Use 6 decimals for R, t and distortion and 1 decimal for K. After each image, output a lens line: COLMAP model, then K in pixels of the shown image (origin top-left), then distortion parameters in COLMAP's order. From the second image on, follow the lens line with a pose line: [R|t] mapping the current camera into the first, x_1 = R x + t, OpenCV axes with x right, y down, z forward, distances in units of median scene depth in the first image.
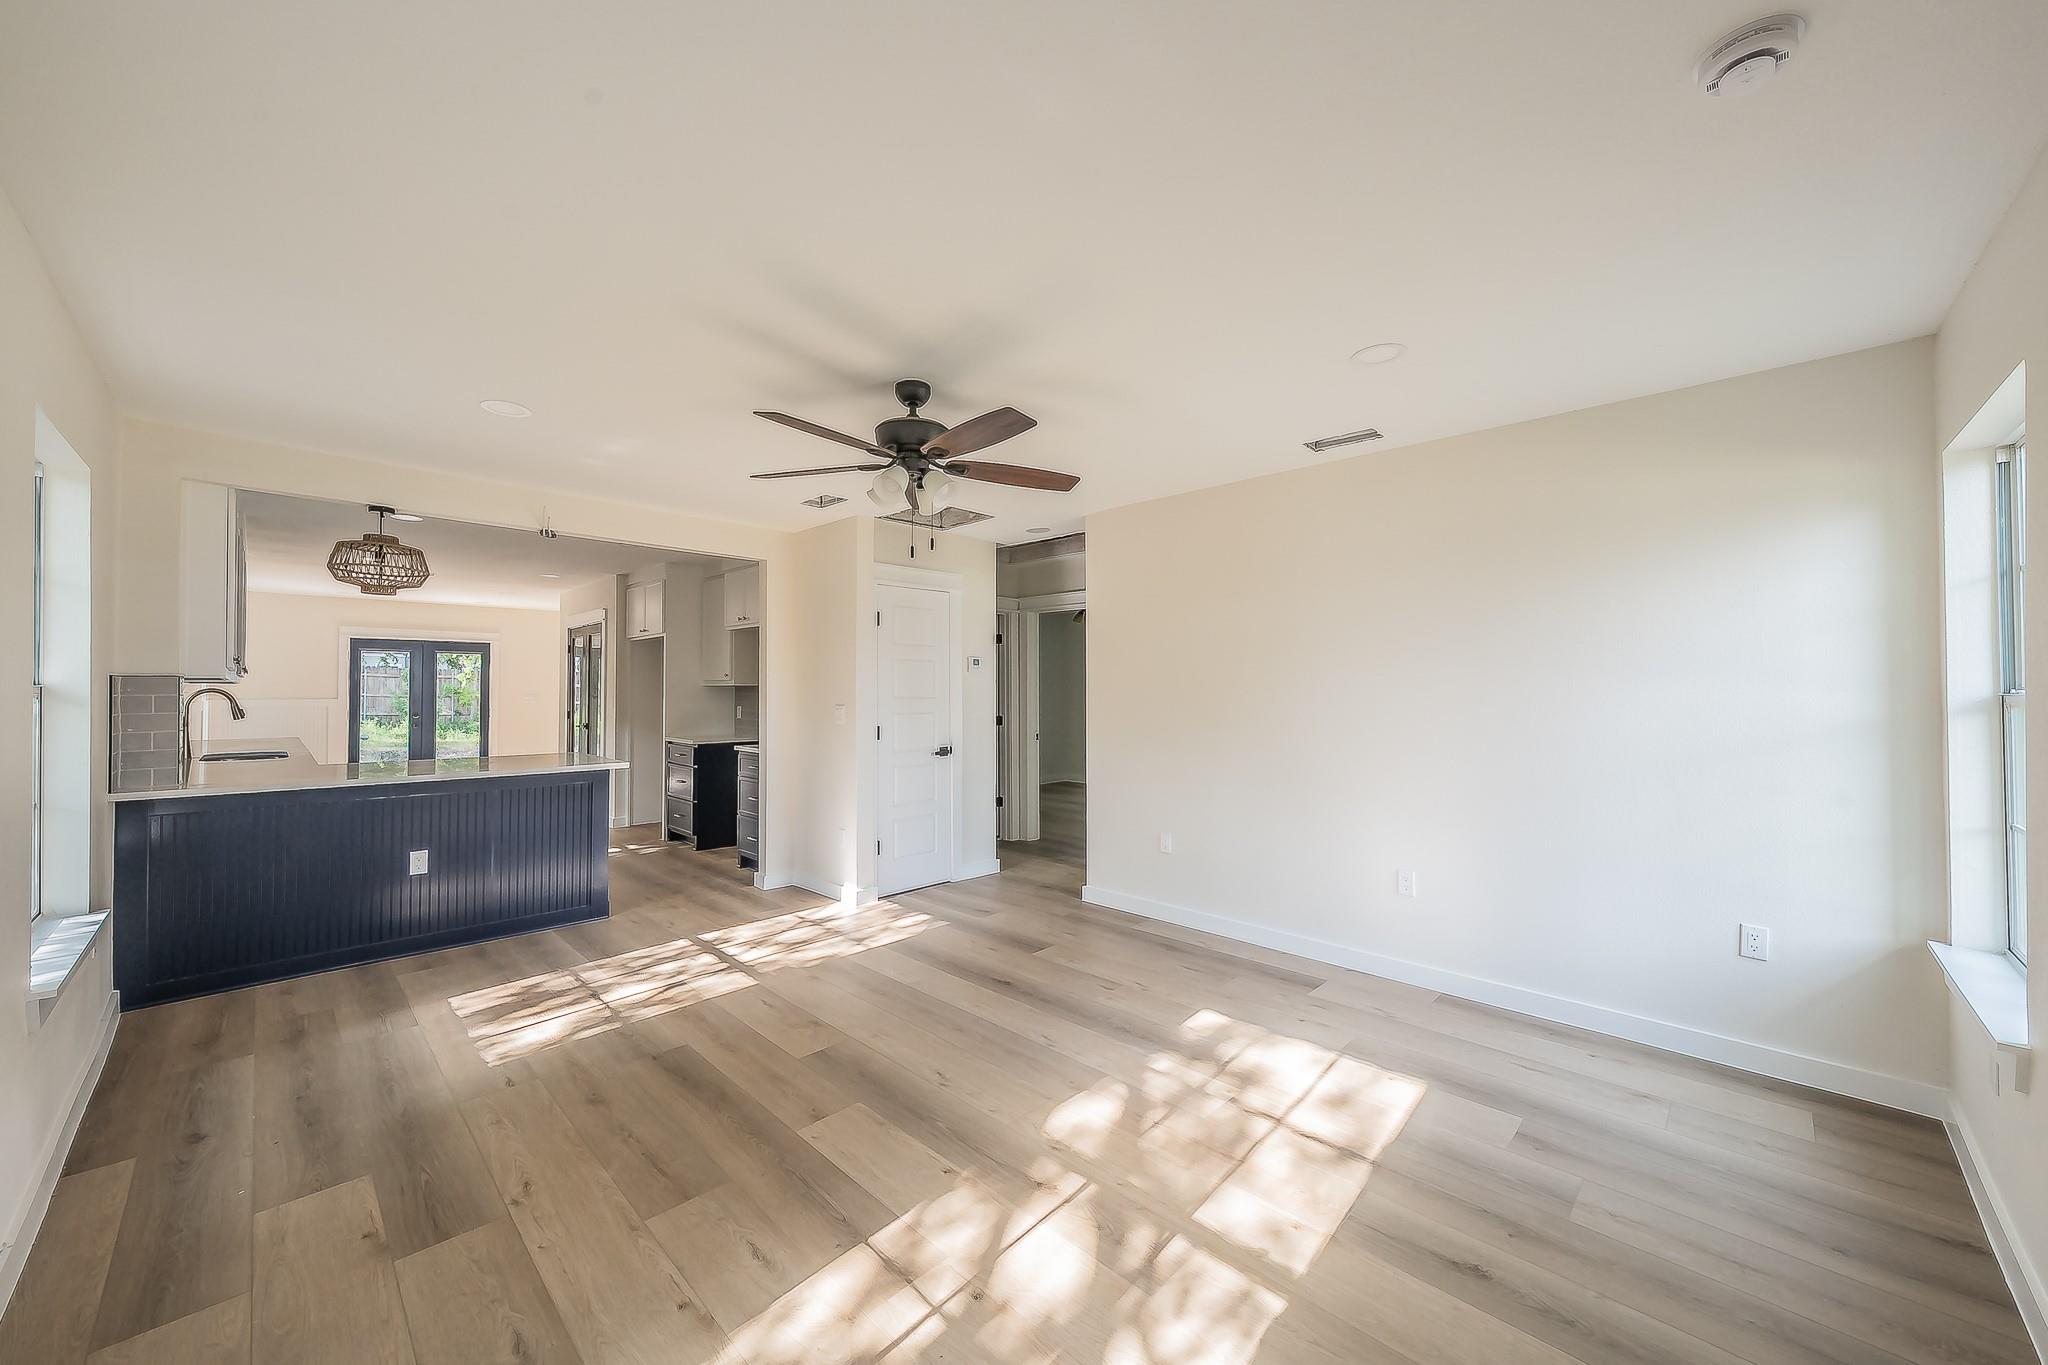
lens RADIAL K [[763.4, 0, 1015.1], [0, 763.4, 676.1], [0, 0, 1]] dist [0.002912, 0.000073]
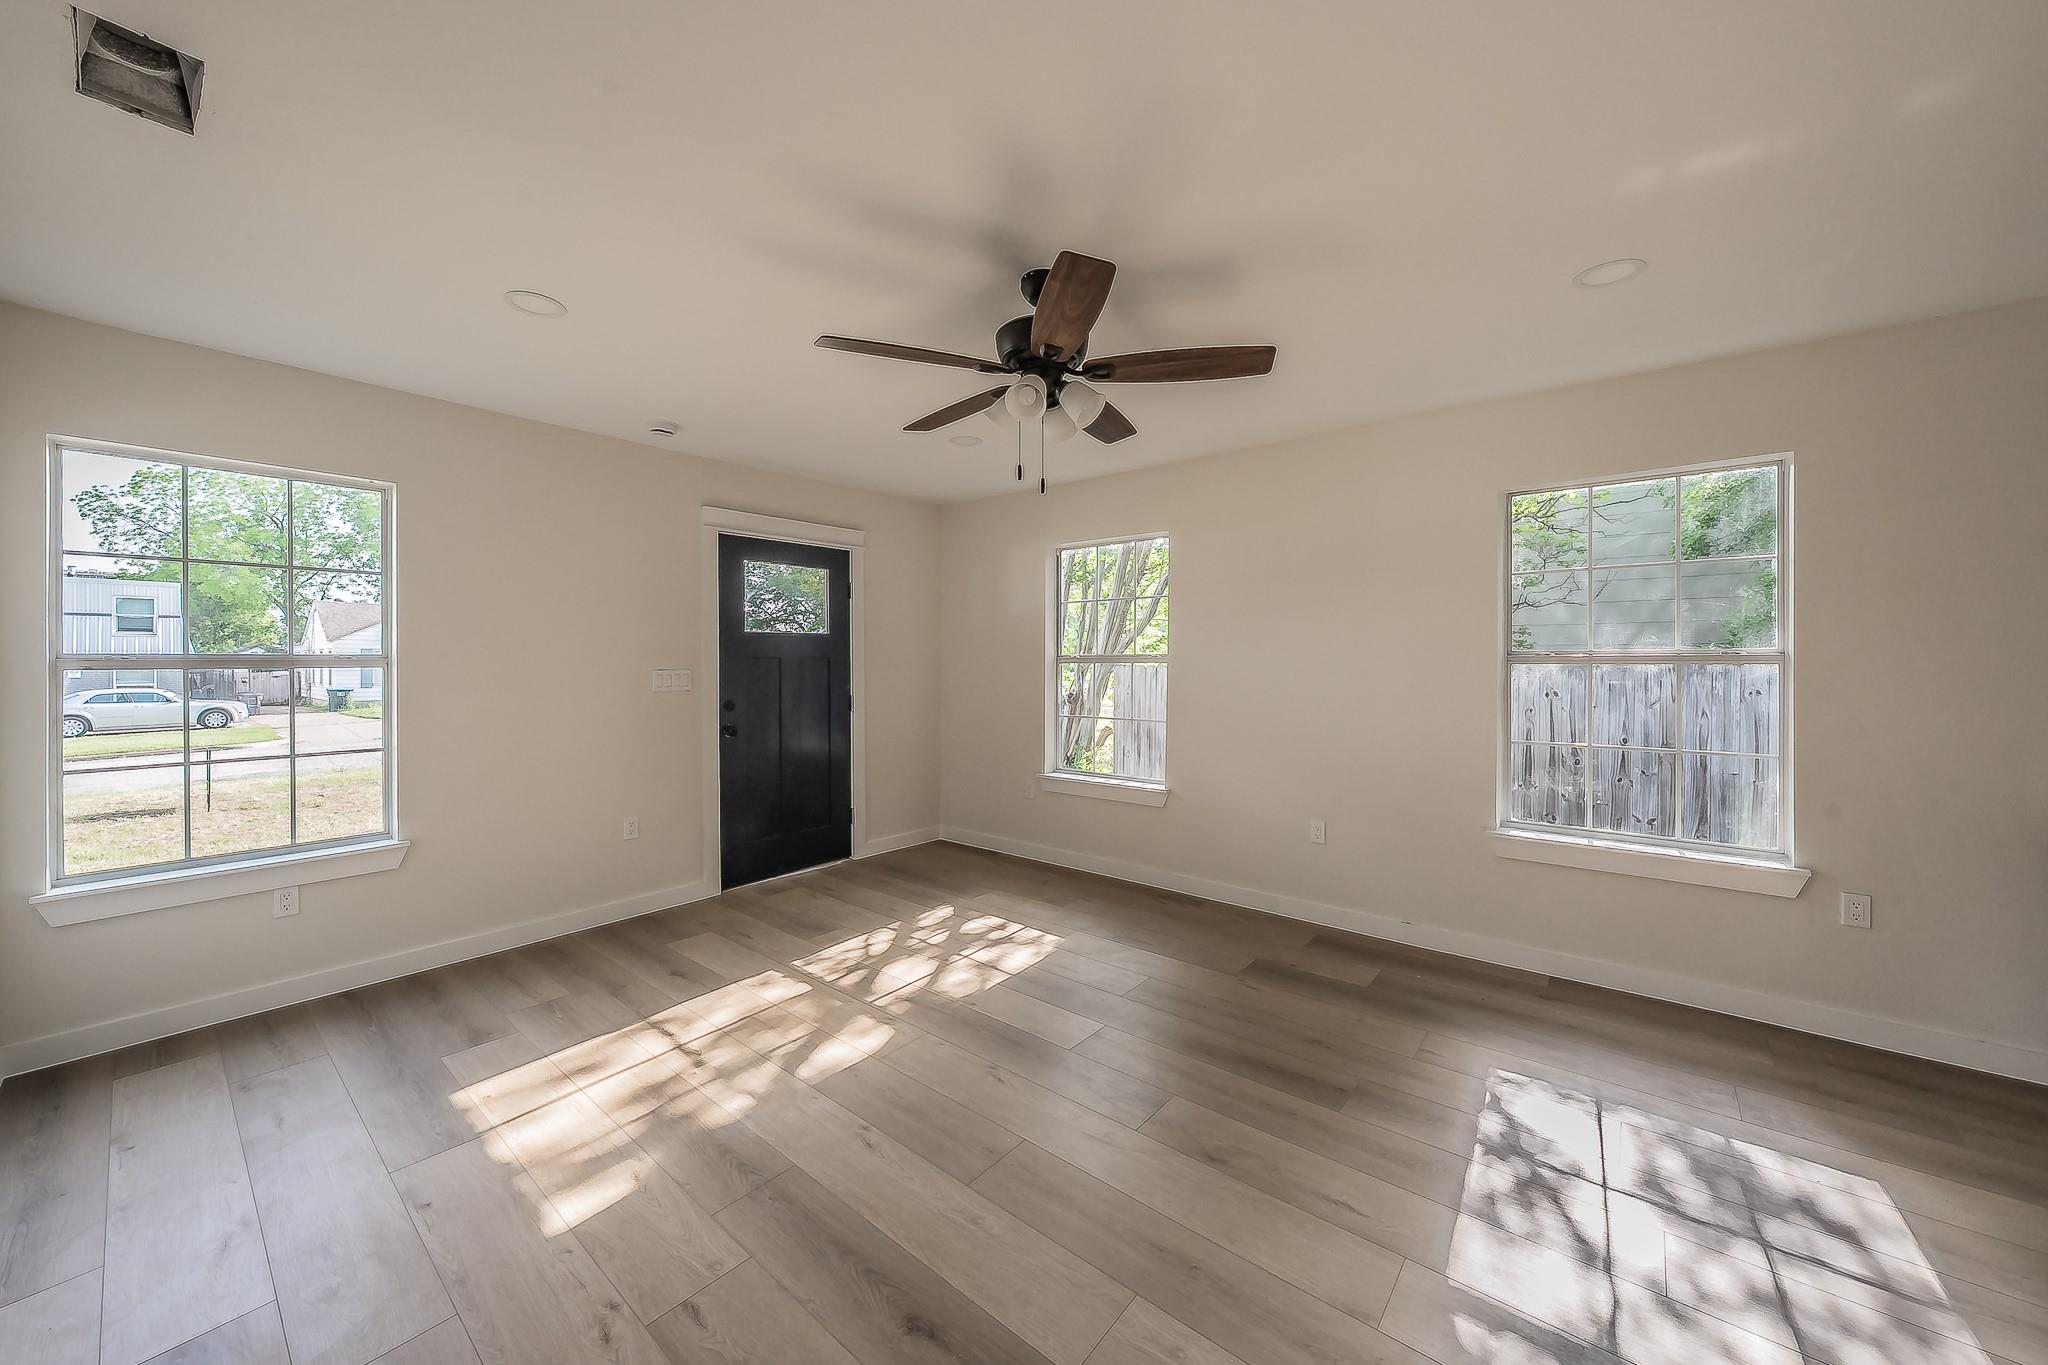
lens RADIAL K [[763.4, 0, 1021.4], [0, 763.4, 673.5], [0, 0, 1]] dist [0.002912, 0.000073]
pose [[-0.996253, -0.000617, -0.086486, -0.038640], [-0.000068, 0.999980, -0.006342, 0.035201], [0.086489, -0.006313, -0.996233, 1.528877]]
